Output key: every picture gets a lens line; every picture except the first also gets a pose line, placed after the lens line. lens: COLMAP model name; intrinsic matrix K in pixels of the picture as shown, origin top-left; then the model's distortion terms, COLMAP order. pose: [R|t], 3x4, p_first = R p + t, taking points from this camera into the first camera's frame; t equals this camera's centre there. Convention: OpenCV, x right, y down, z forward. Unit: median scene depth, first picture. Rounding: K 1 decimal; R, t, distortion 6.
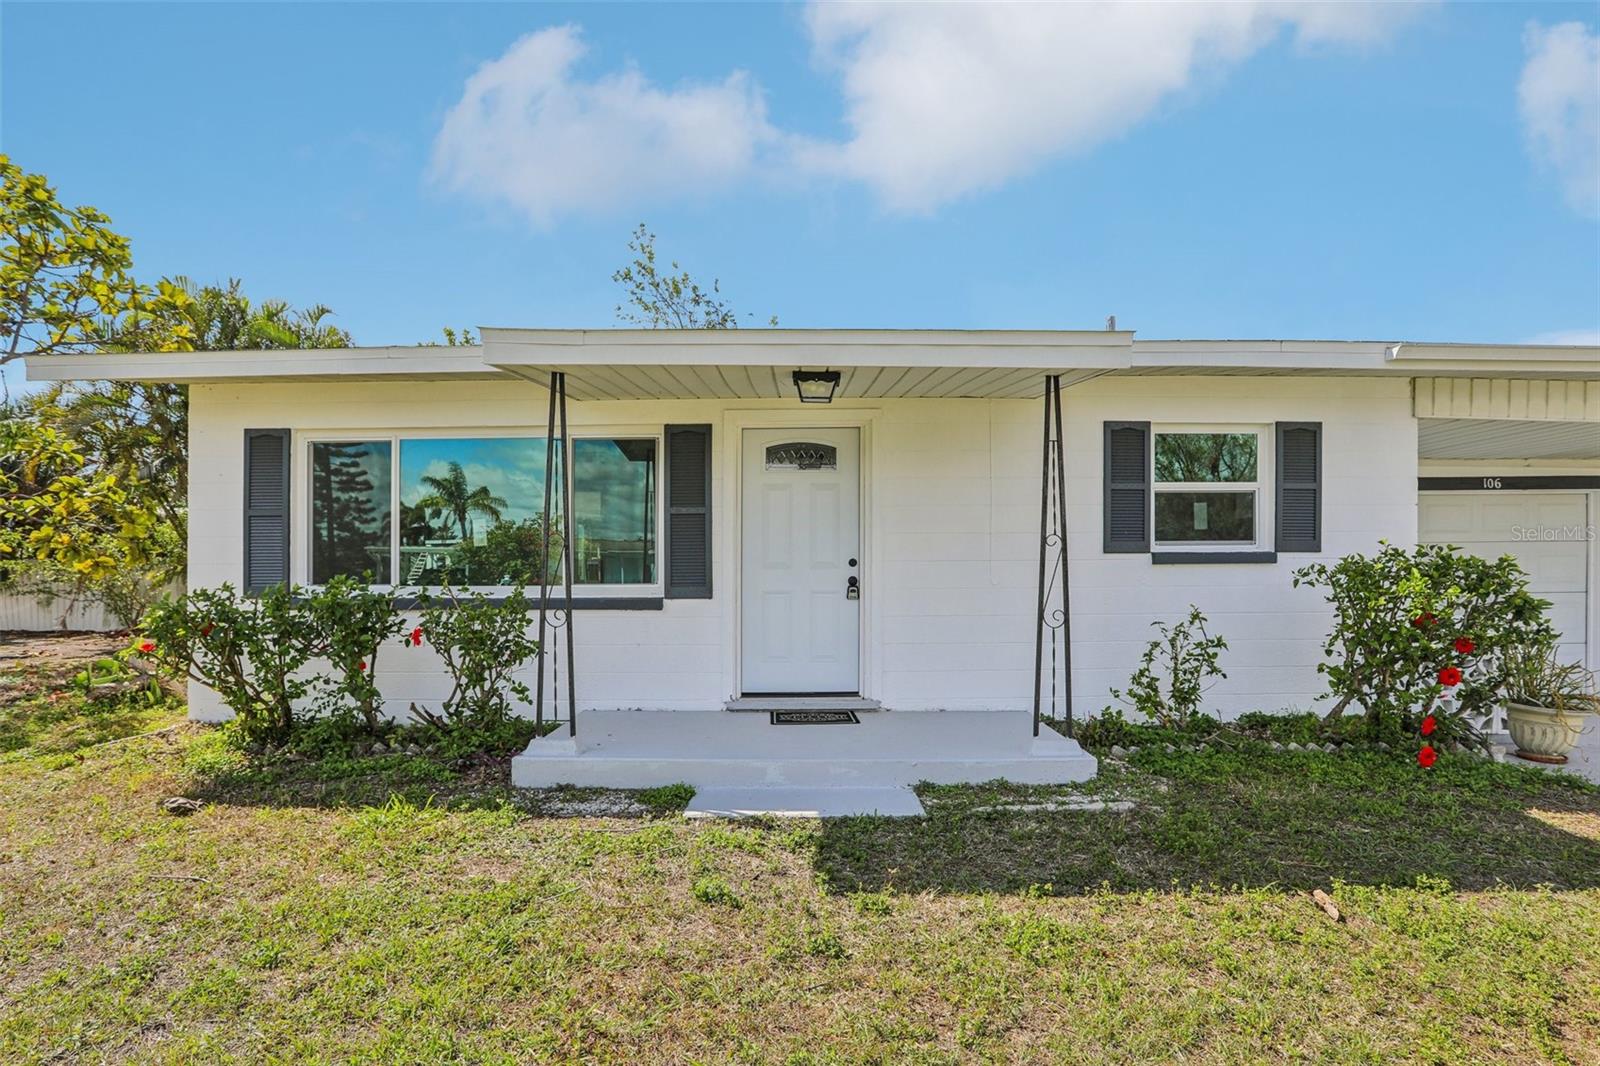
lens RADIAL K [[771.4, 0, 801.4], [0, 771.4, 557.0], [0, 0, 1]] dist [-0.045755, 0.000025]
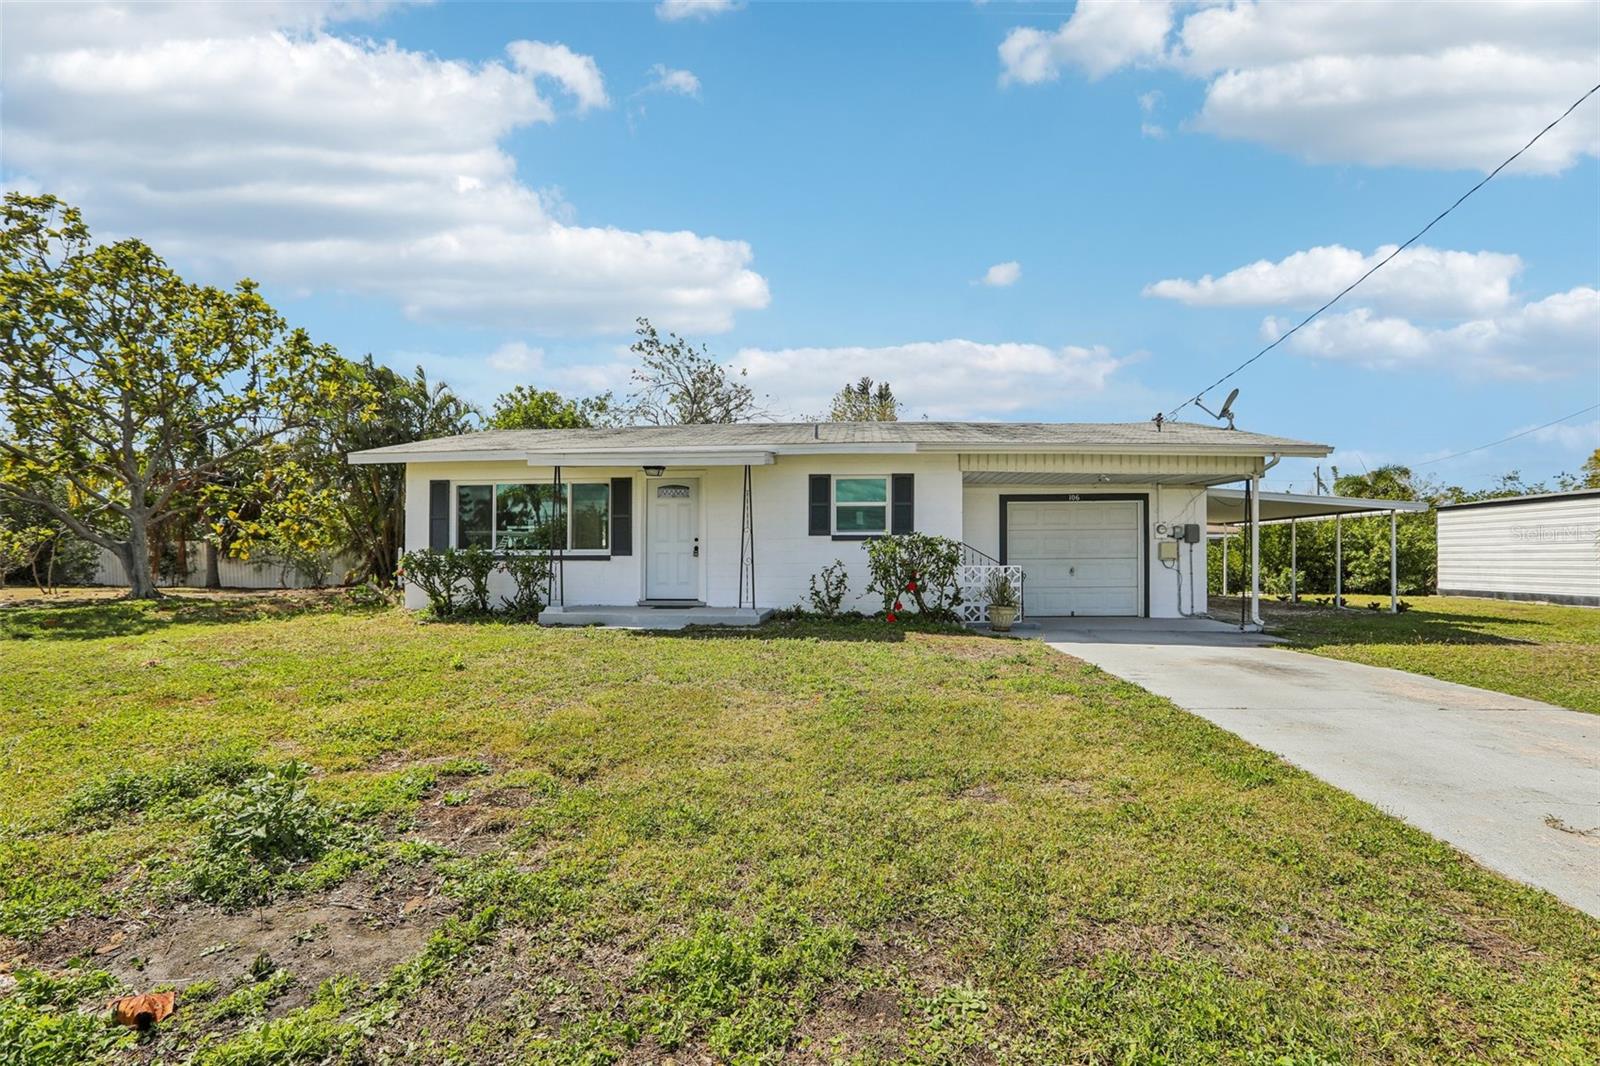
lens RADIAL K [[743.6, 0, 800.0], [0, 743.6, 533.0], [0, 0, 1]] dist [-0.044483, 0.022539]
pose [[0.996744, 0.000149, -0.080636, 0.551024], [-0.000887, 0.999958, -0.009114, 0.007281], [0.080631, 0.009155, 0.996702, -1.118357]]
